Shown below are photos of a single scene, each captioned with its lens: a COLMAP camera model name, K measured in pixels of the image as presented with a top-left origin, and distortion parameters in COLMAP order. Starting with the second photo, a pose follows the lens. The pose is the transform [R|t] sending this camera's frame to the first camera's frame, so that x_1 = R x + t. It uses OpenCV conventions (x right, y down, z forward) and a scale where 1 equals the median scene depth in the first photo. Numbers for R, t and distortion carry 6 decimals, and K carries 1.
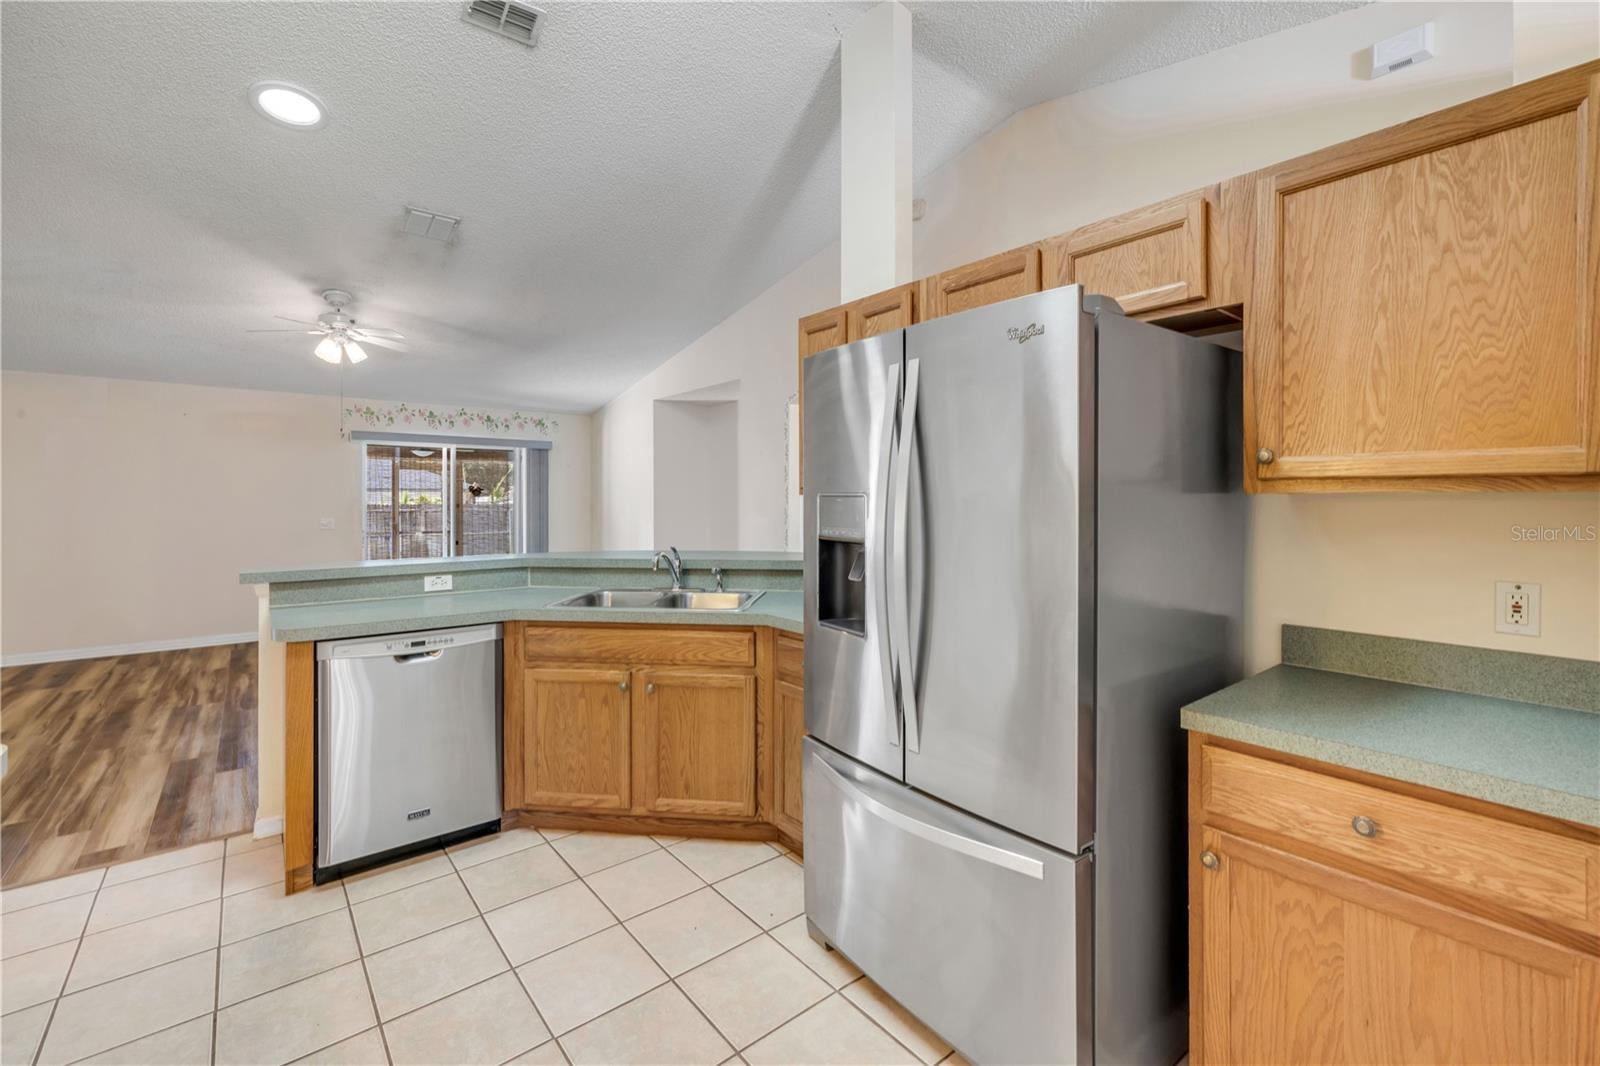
lens RADIAL K [[677.7, 0, 802.9], [0, 677.7, 503.1], [0, 0, 1]] dist [-0.000611, 0.000109]
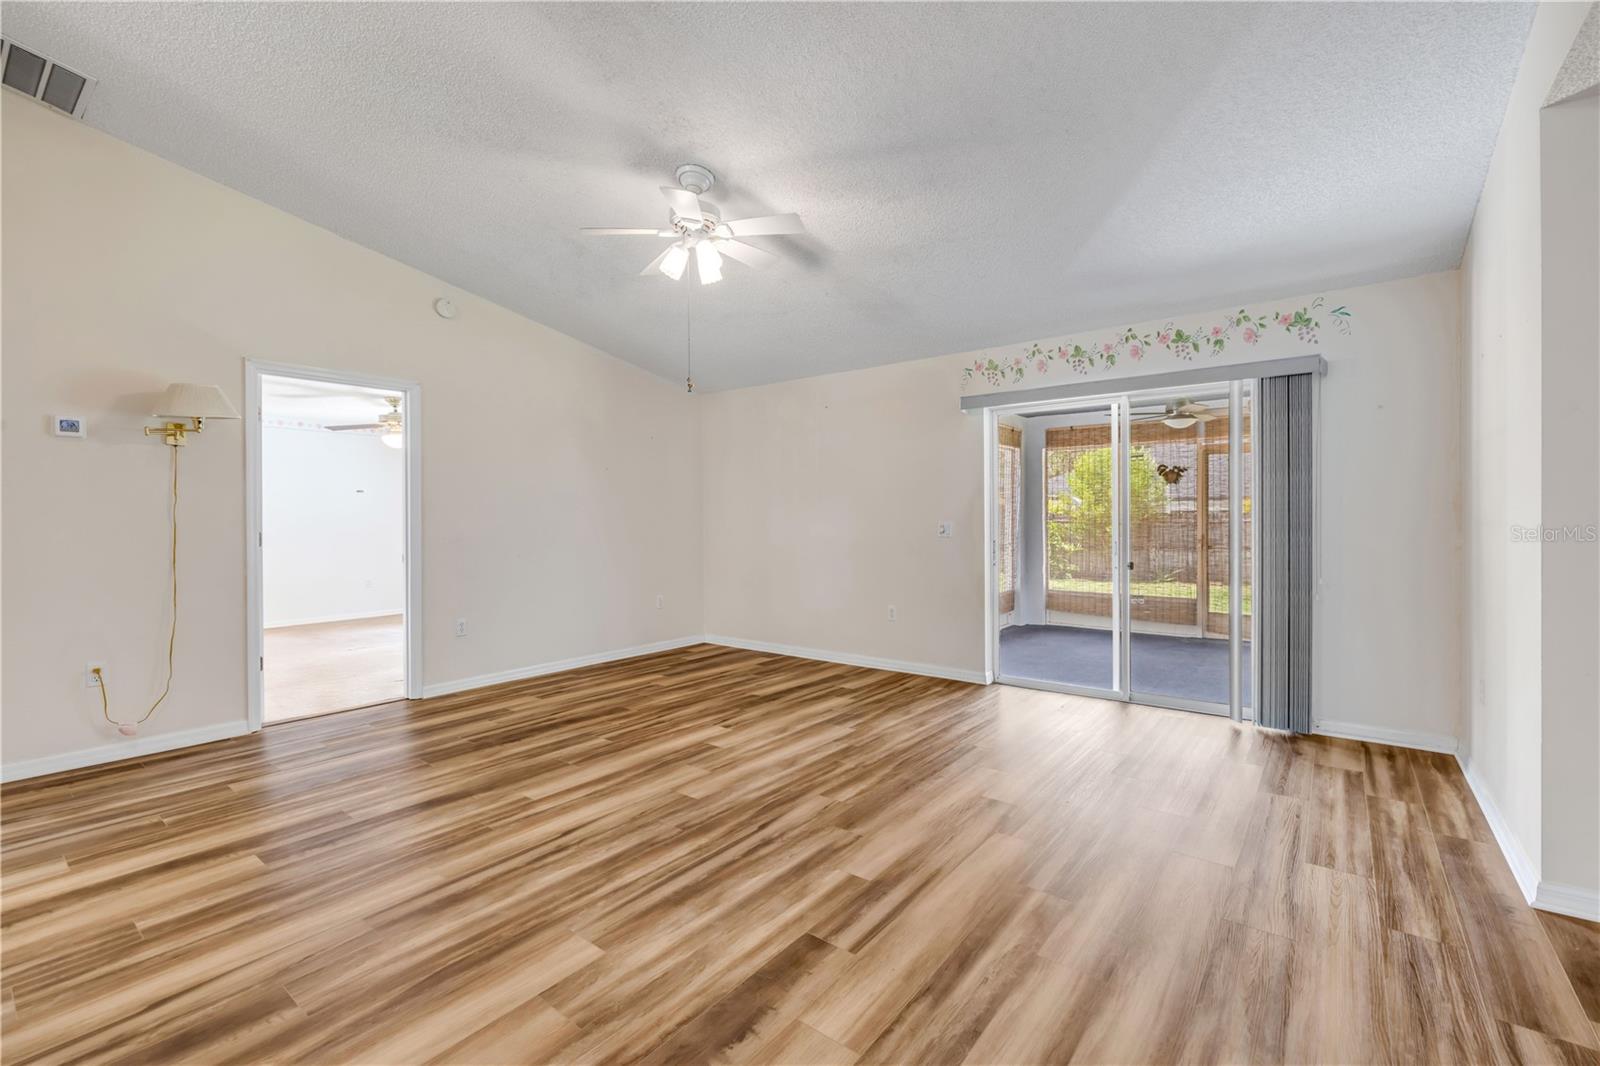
lens RADIAL K [[677.7, 0, 799.1], [0, 677.7, 532.5], [0, 0, 1]] dist [-0.000611, 0.000109]
pose [[0.218495, 0.025535, -0.975504, -0.040442], [0.000228, 0.999656, 0.026219, 0.035299], [0.975838, -0.005951, 0.218414, 1.637709]]
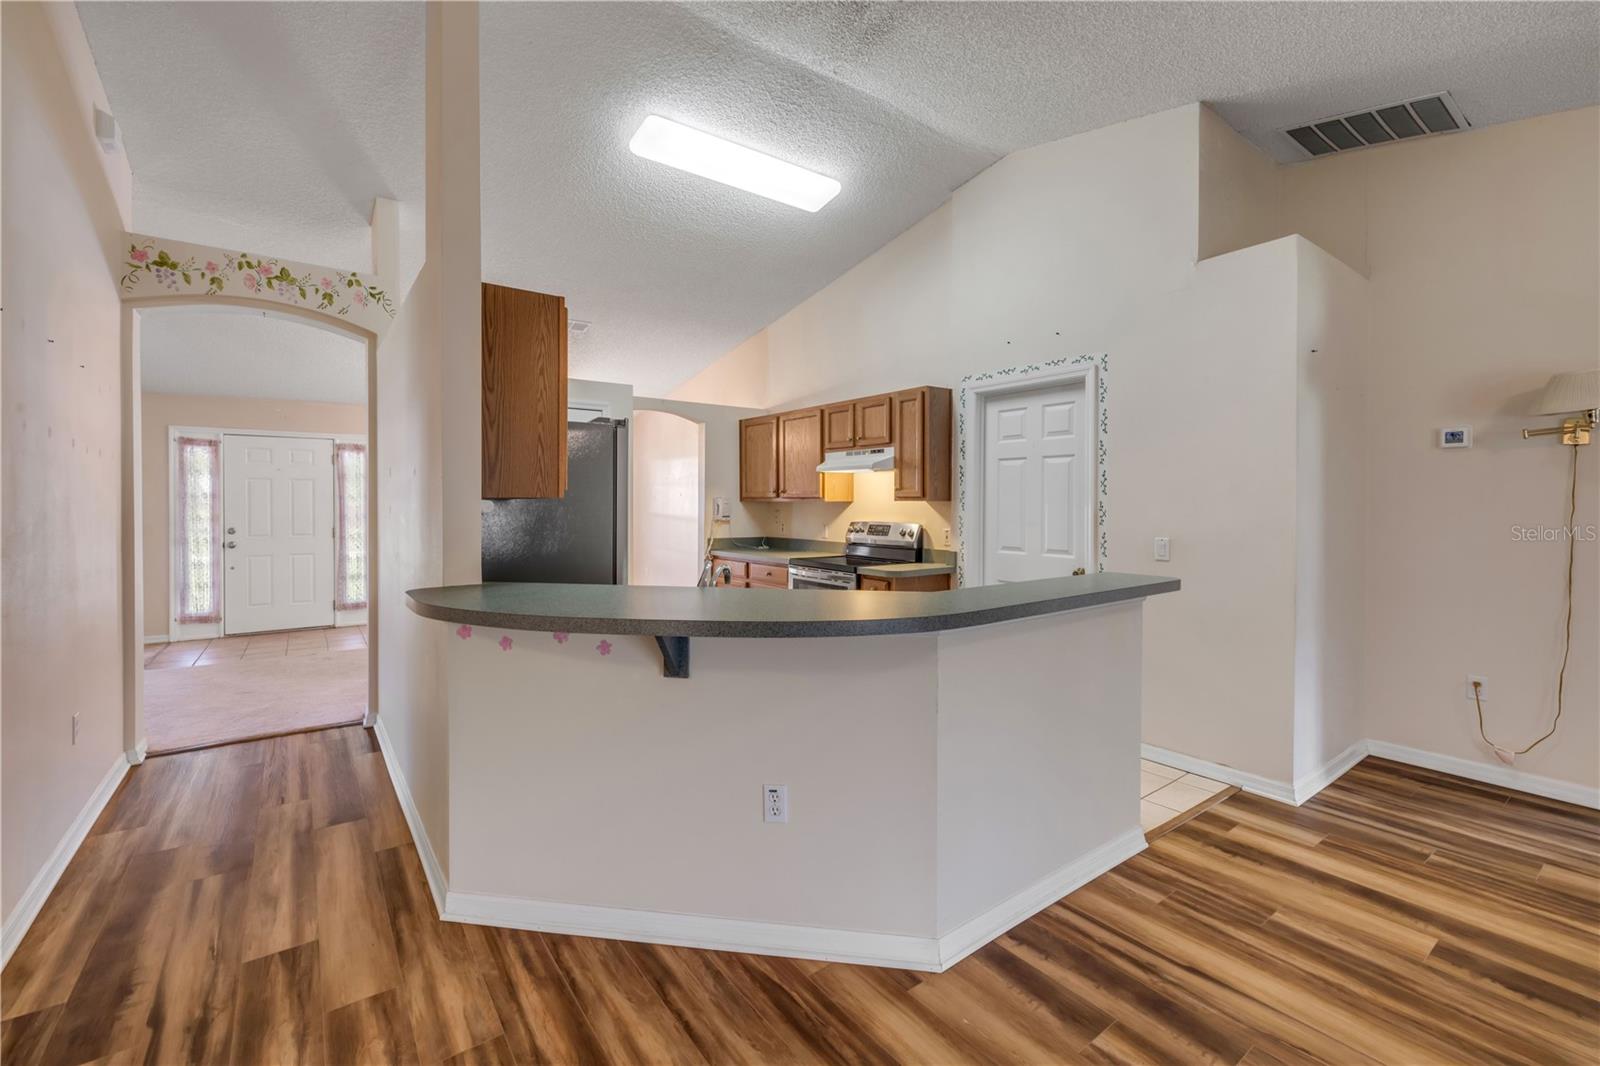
lens RADIAL K [[677.7, 0, 794.9], [0, 677.7, 508.1], [0, 0, 1]] dist [-0.000611, 0.000109]
pose [[-0.998853, 0.000368, 0.047891, -0.349830], [0.001172, 0.999859, 0.016759, -0.013187], [-0.047878, 0.016796, -0.998712, 1.900094]]
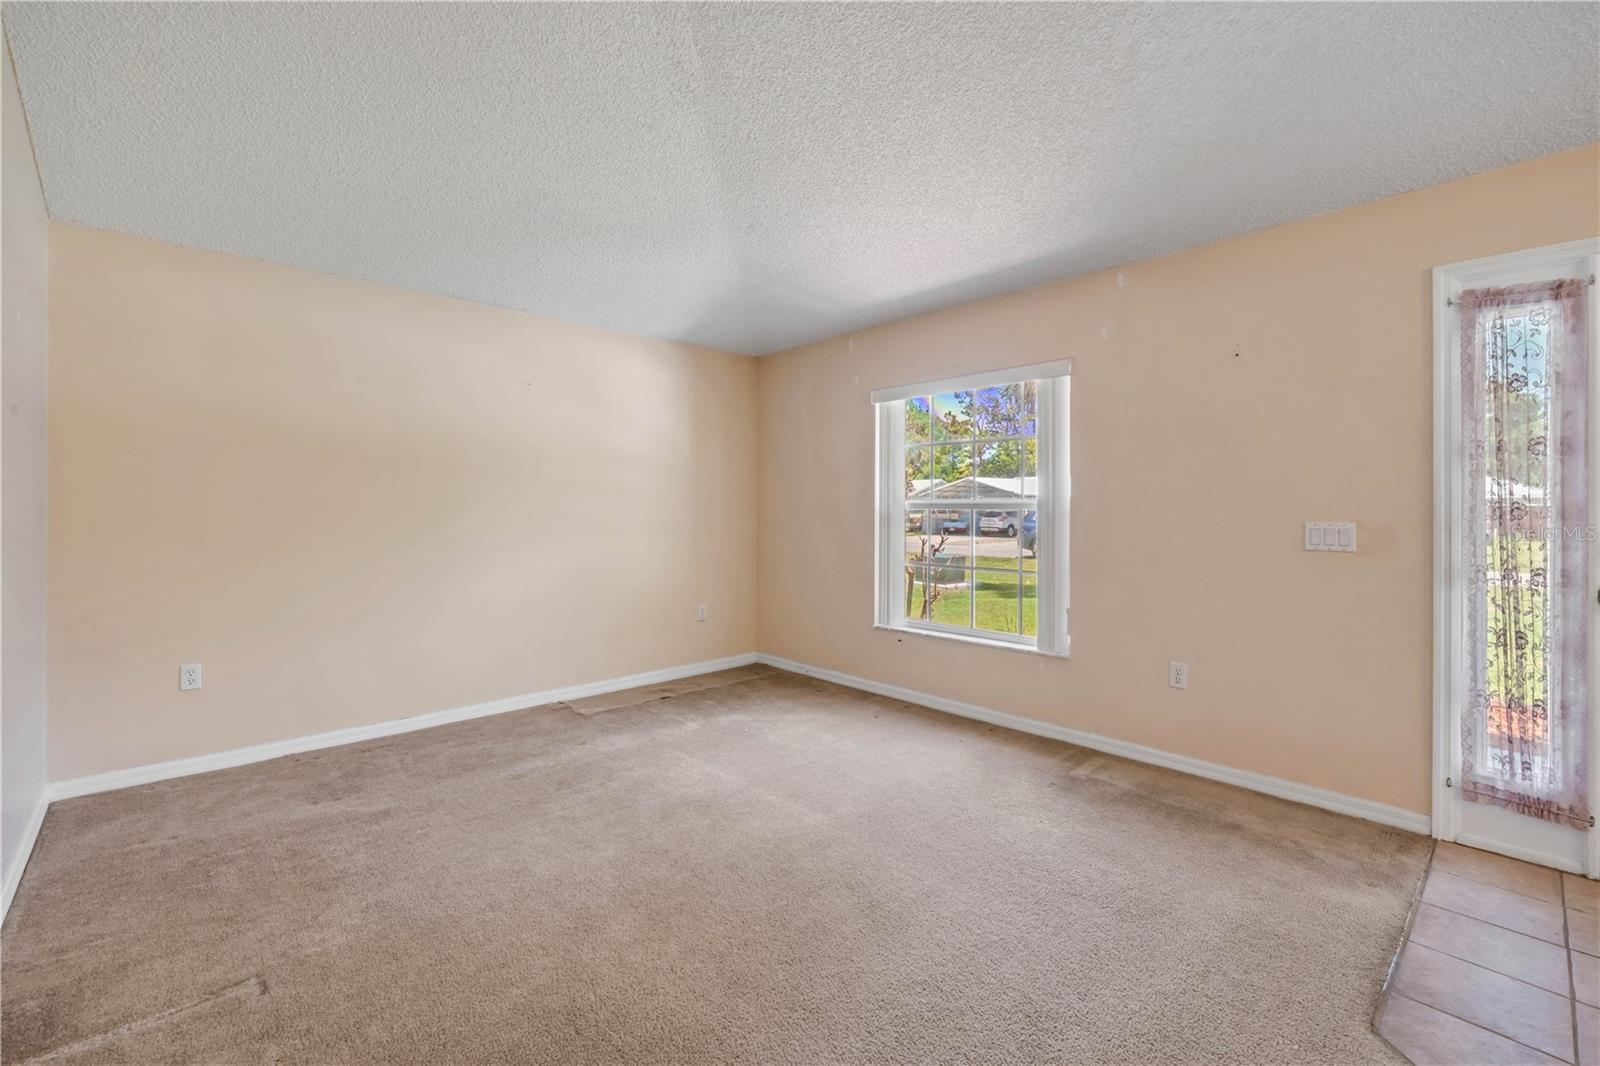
lens RADIAL K [[677.7, 0, 793.7], [0, 677.7, 506.1], [0, 0, 1]] dist [-0.000611, 0.000109]
pose [[-0.068968, 0.006118, 0.997600, 1.052024], [0.006643, 0.999962, -0.005673, 0.049702], [-0.997597, 0.006236, -0.069006, 0.602739]]
